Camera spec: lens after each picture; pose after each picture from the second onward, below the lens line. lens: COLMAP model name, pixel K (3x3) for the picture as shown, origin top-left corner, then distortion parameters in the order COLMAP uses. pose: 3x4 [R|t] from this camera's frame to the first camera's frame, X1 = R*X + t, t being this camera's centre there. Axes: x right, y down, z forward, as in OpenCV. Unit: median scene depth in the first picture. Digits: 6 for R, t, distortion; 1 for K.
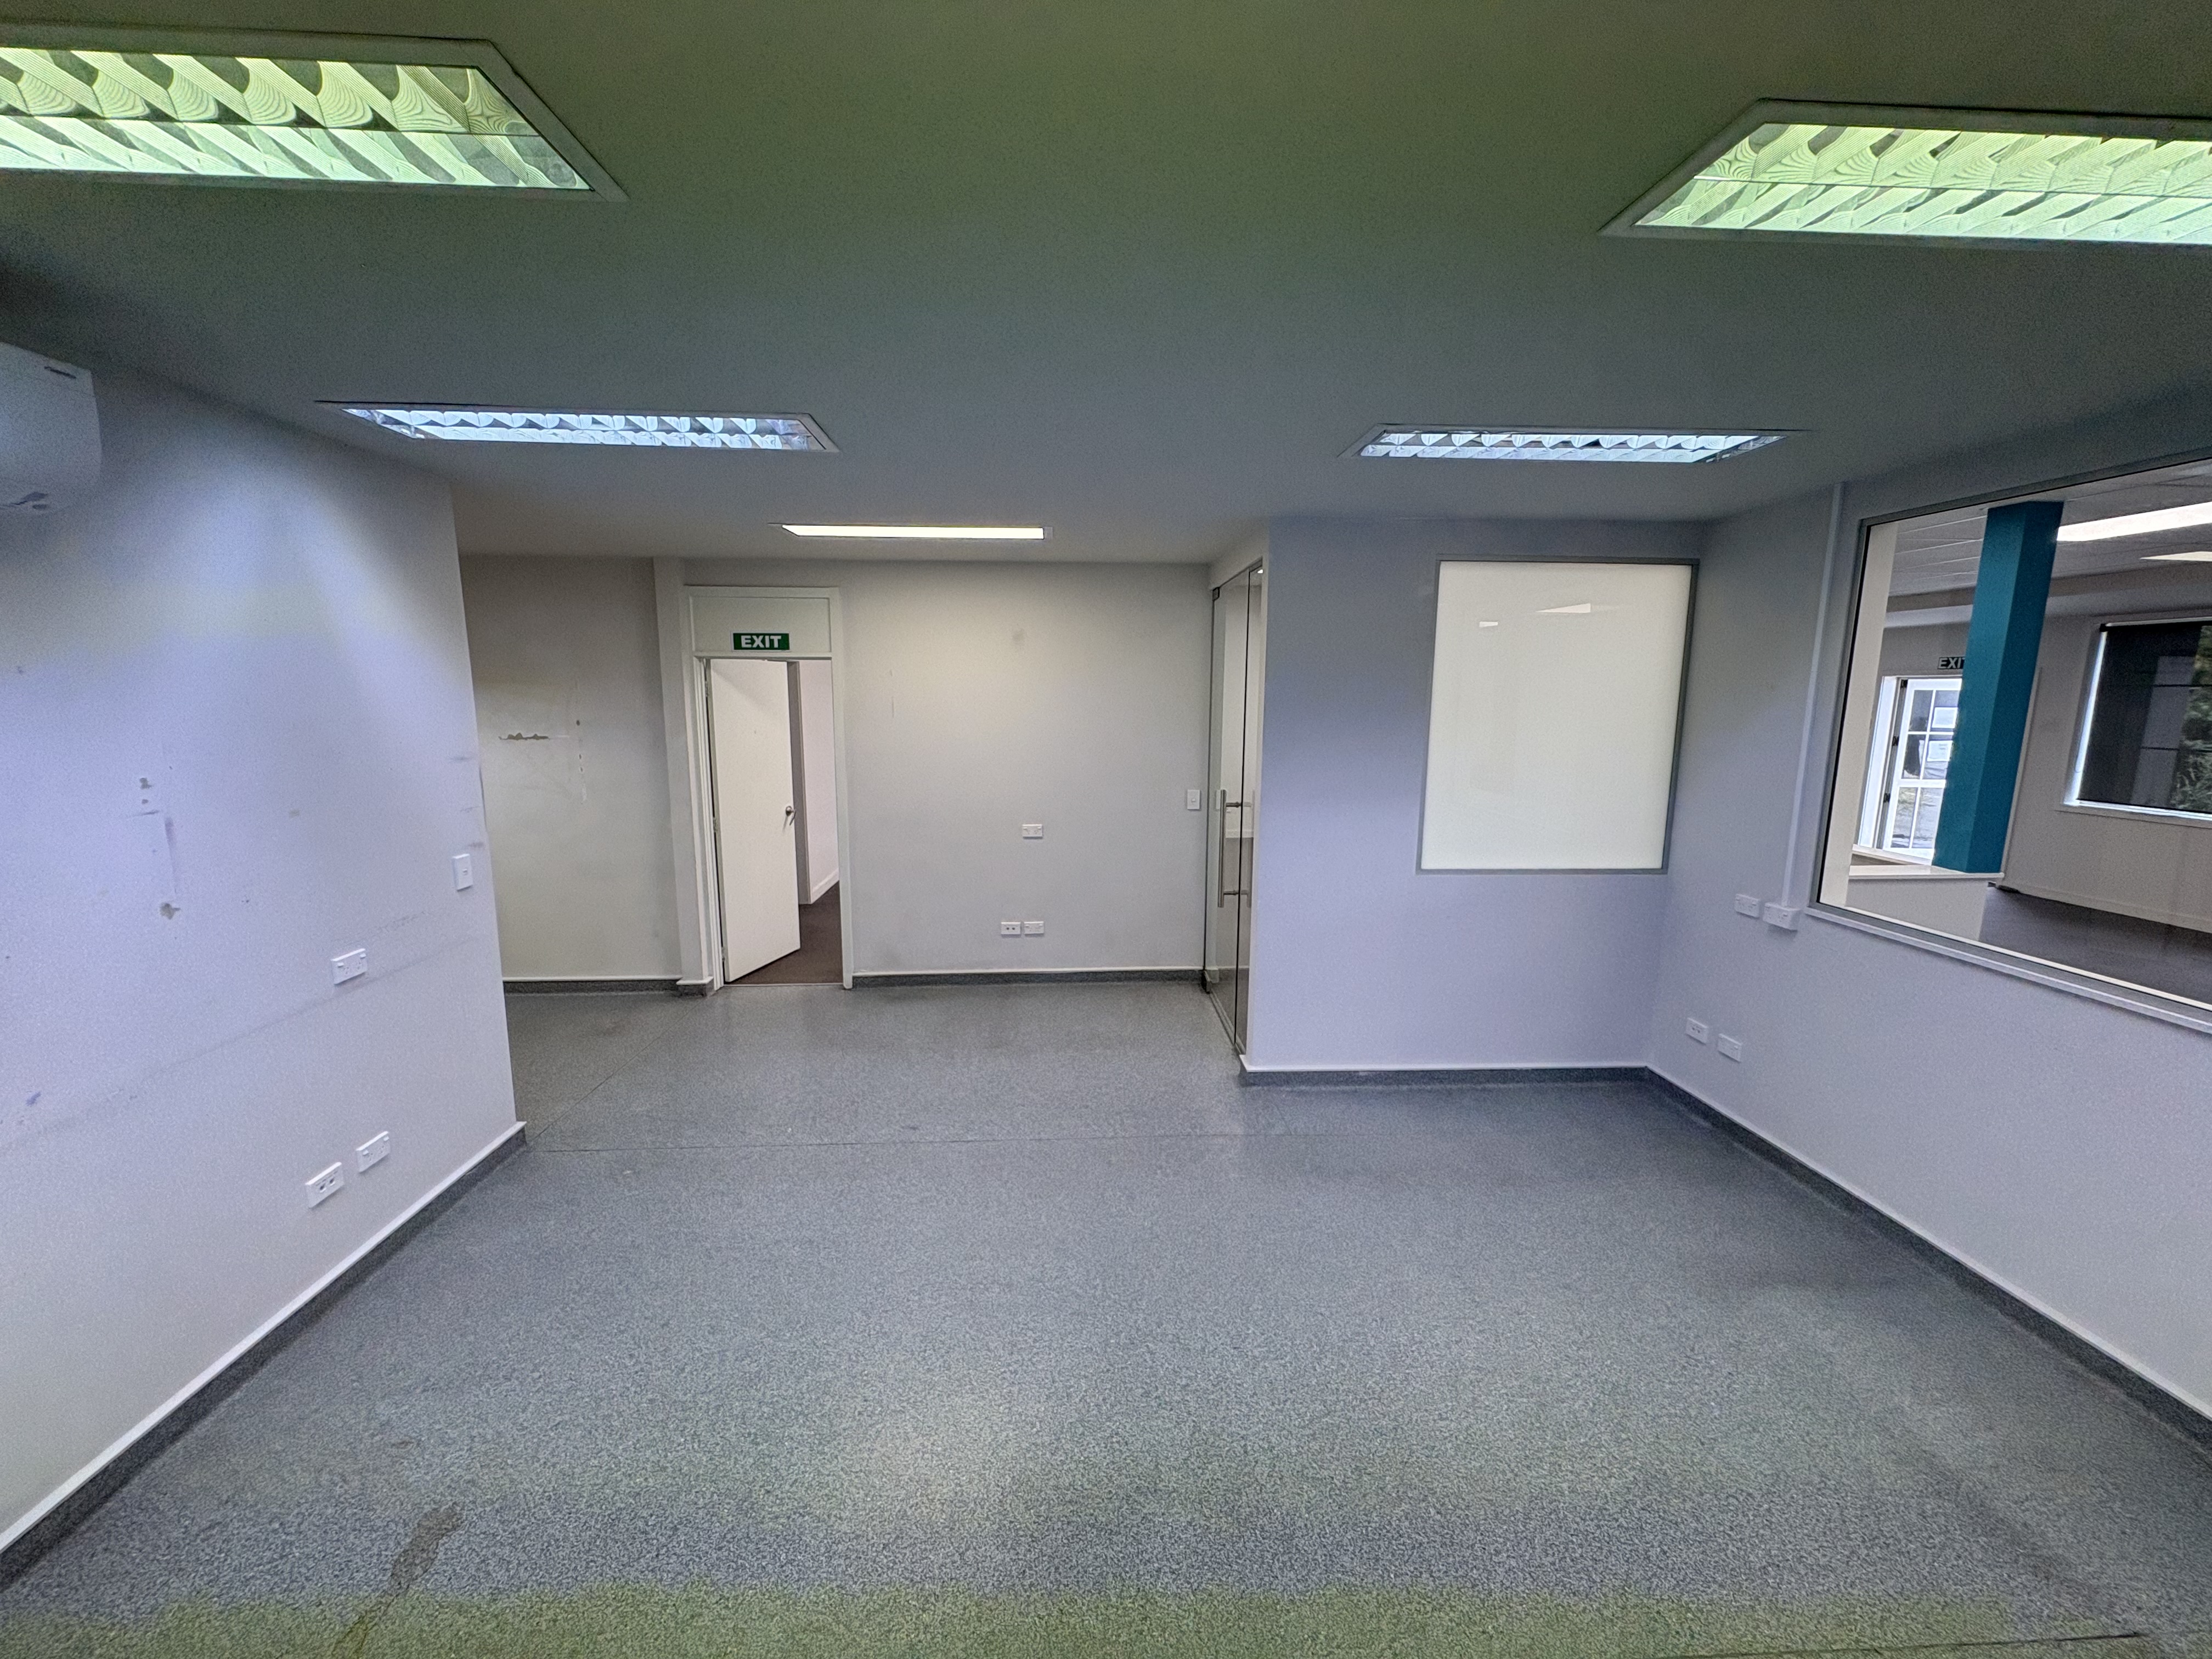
lens RADIAL K [[879.1, 0, 1105.0], [0, 879.1, 829.6], [0, 0, 1]] dist [-0.000754, 0.000082]
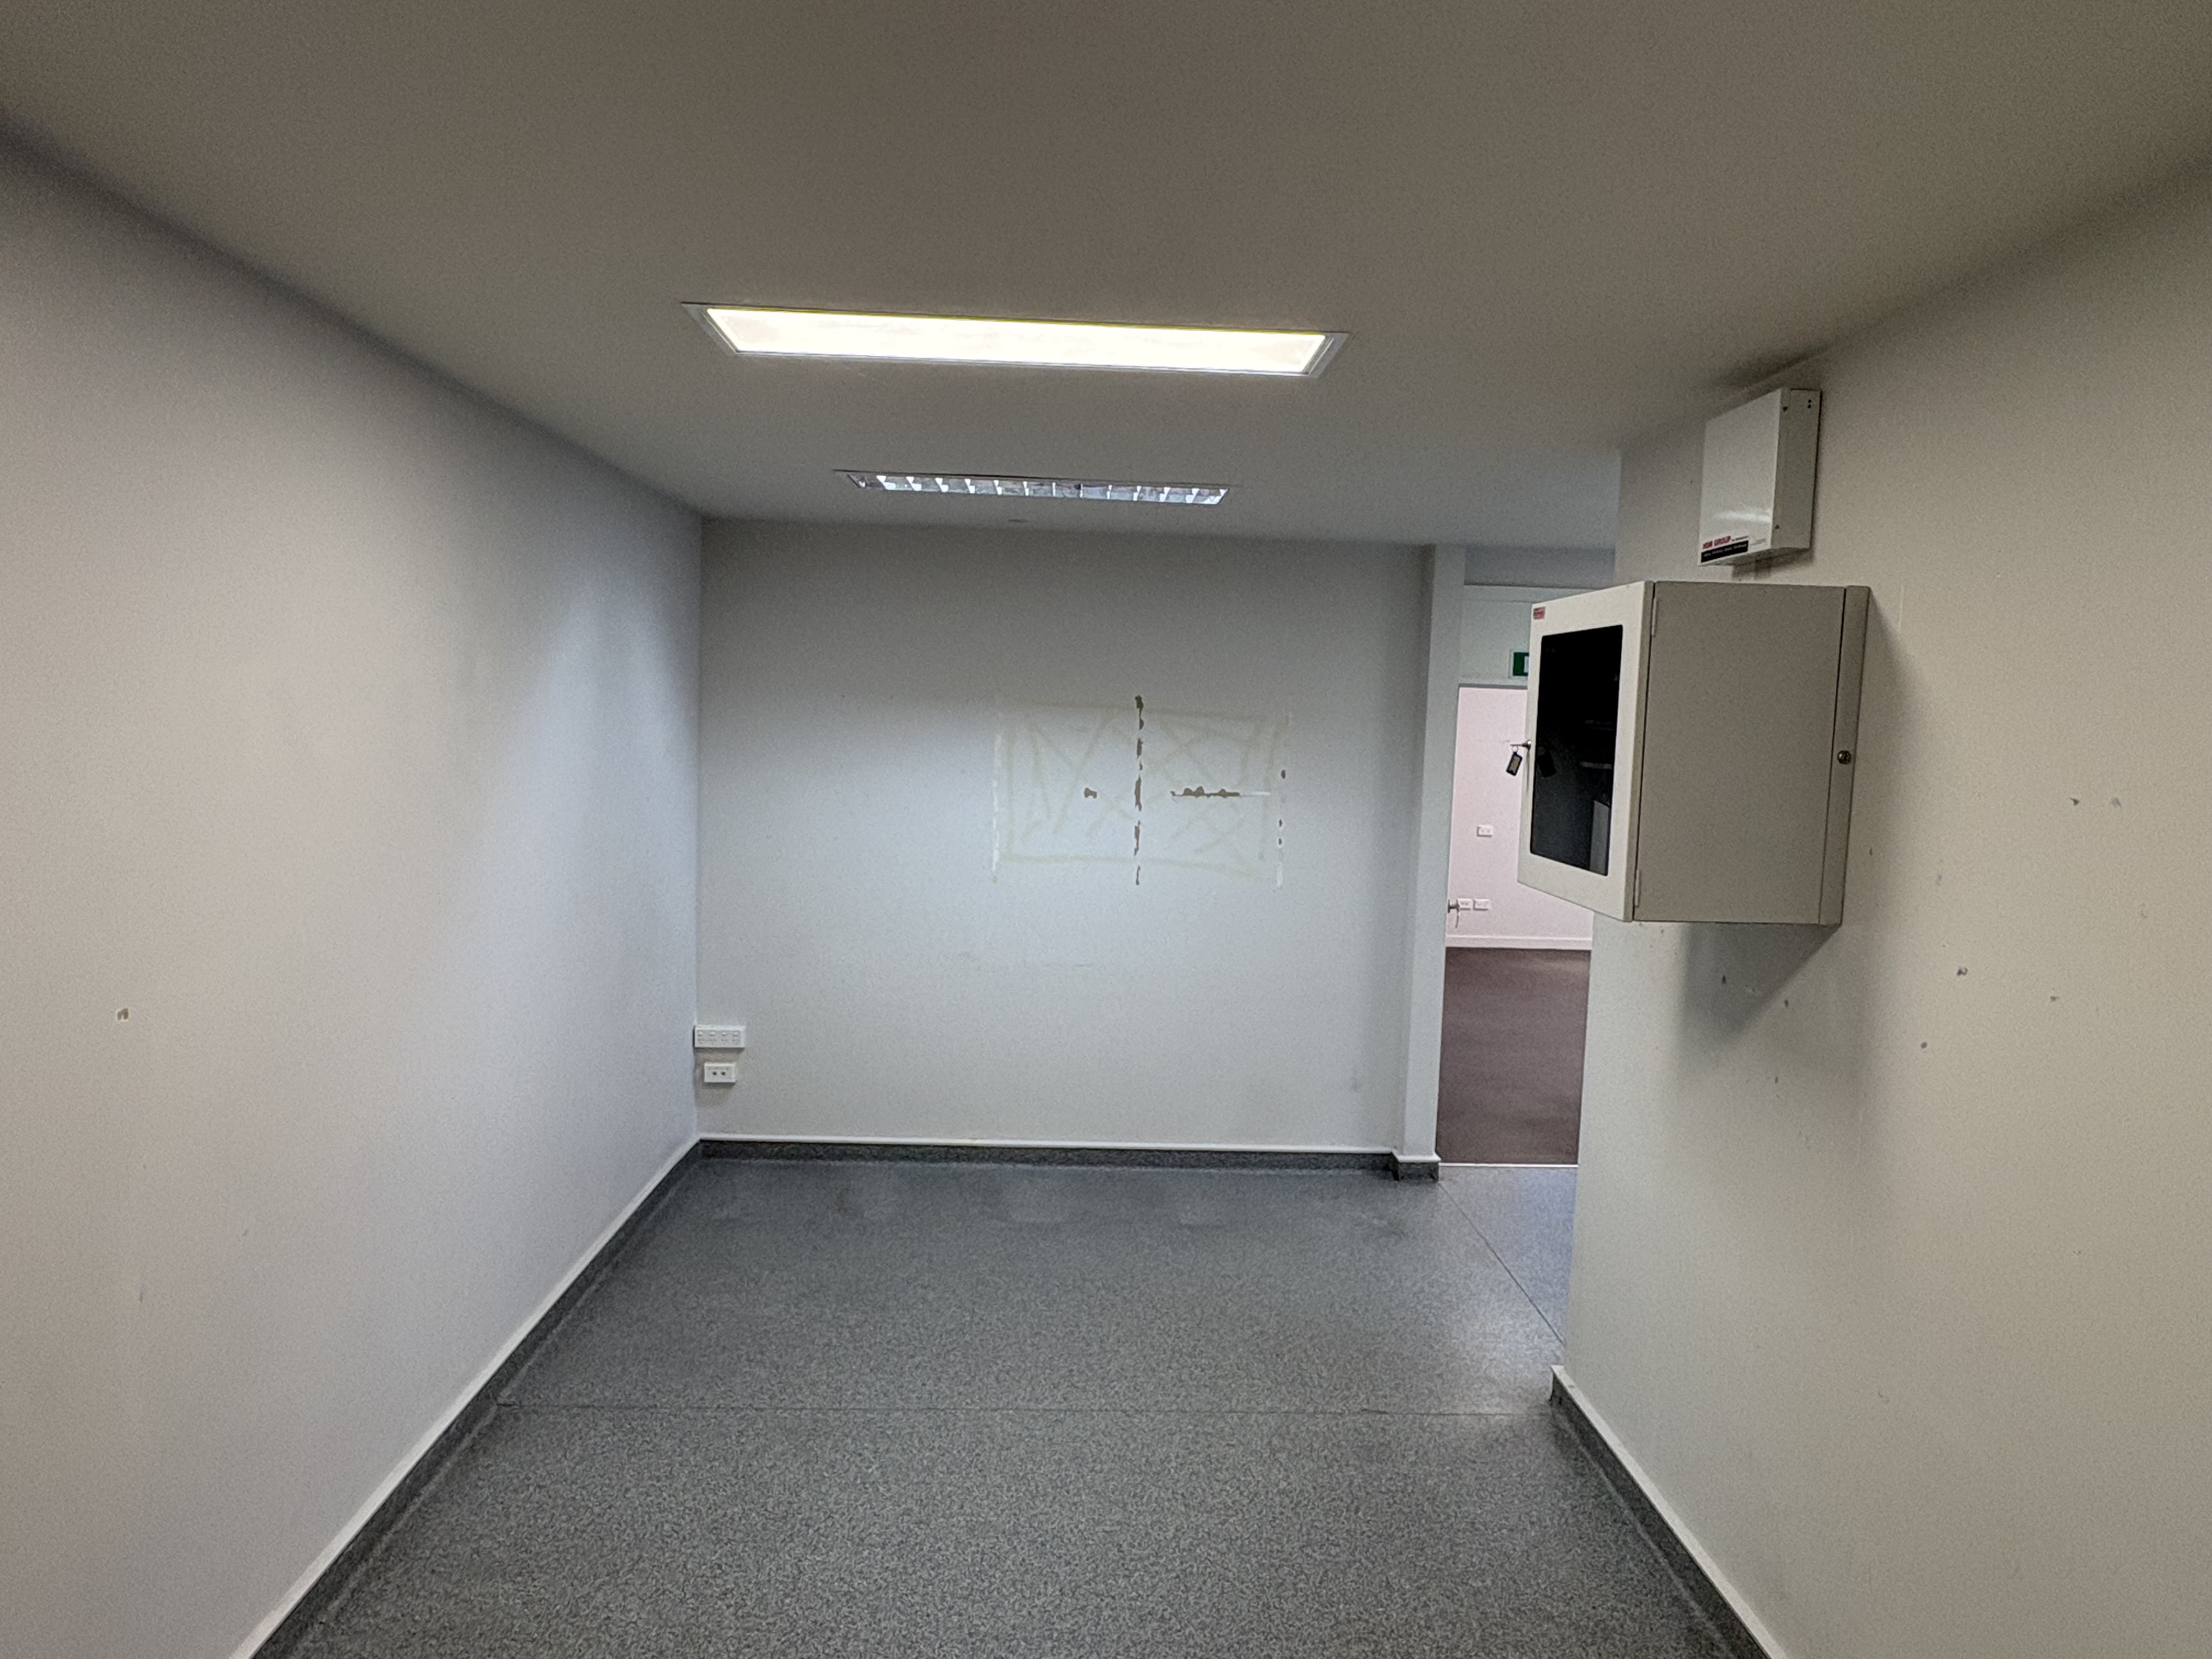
lens RADIAL K [[1336.2, 0, 1107.2], [0, 1336.2, 827.0], [0, 0, 1]] dist [-0.000578, -0.000025]
pose [[0.999539, 0.027451, -0.013007, -0.721148], [-0.028358, 0.996738, -0.075554, 0.003535], [0.010890, 0.075888, 0.997057, -0.050550]]
